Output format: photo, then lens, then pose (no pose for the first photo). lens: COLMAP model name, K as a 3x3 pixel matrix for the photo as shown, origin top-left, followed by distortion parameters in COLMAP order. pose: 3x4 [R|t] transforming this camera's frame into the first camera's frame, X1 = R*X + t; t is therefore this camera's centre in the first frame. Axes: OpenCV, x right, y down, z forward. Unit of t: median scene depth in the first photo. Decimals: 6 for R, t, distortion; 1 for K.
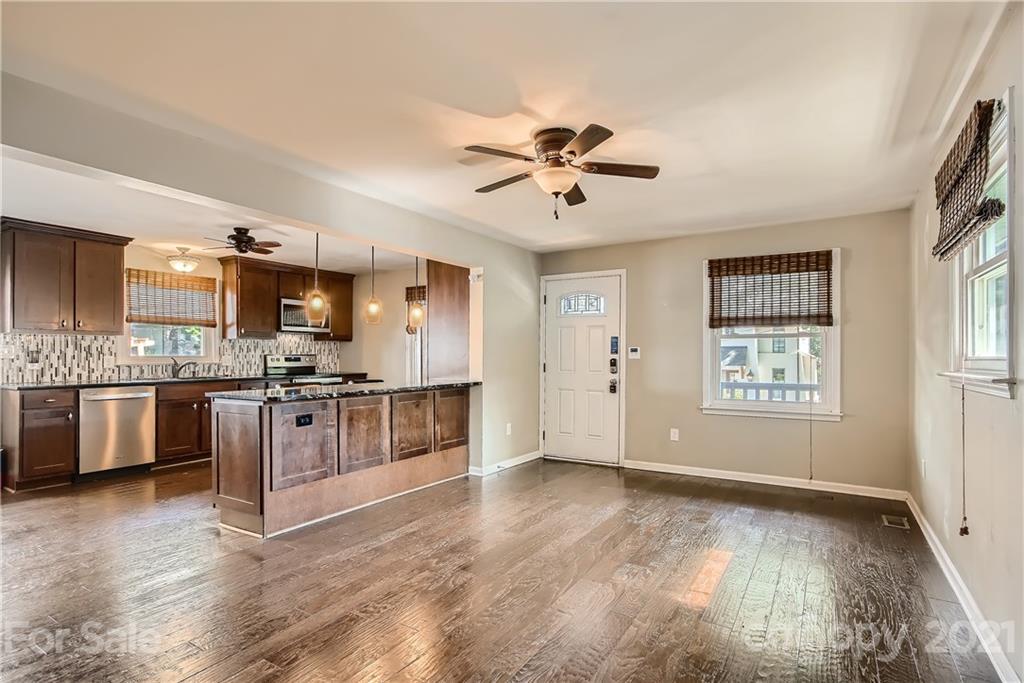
lens RADIAL K [[515.6, 0, 513.8], [0, 515.6, 345.9], [0, 0, 1]] dist [0.001028, 0.000170]
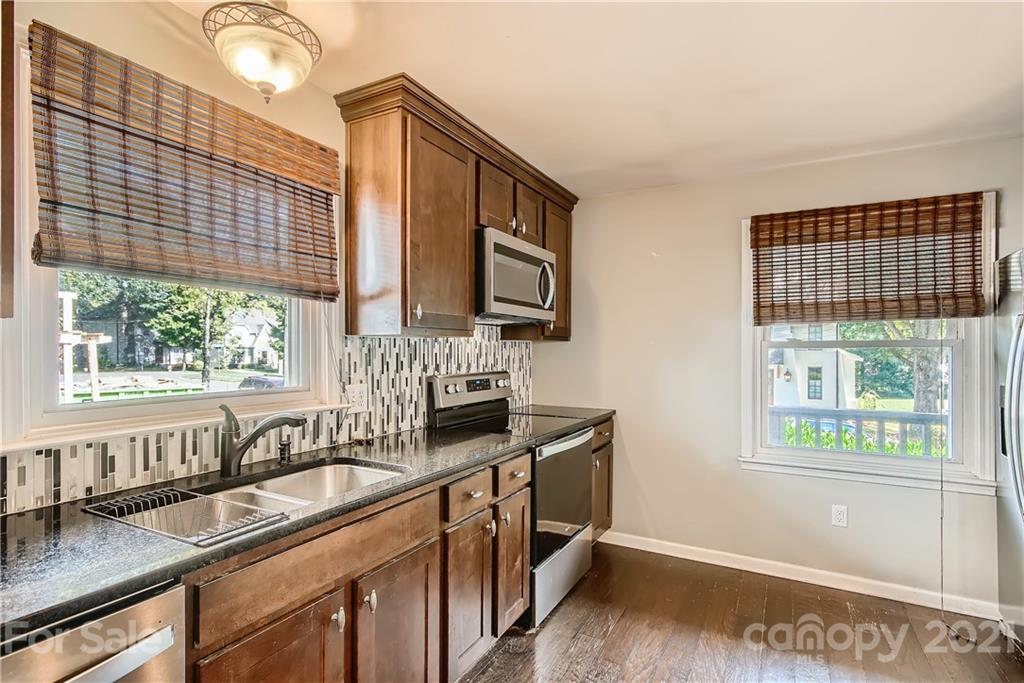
lens RADIAL K [[515.6, 0, 509.9], [0, 515.6, 345.9], [0, 0, 1]] dist [0.001028, 0.000170]
pose [[0.998430, 0.000669, 0.056007, -0.457829], [-0.001162, 0.999961, 0.008772, -0.009625], [-0.055999, -0.008823, 0.998392, 0.627982]]
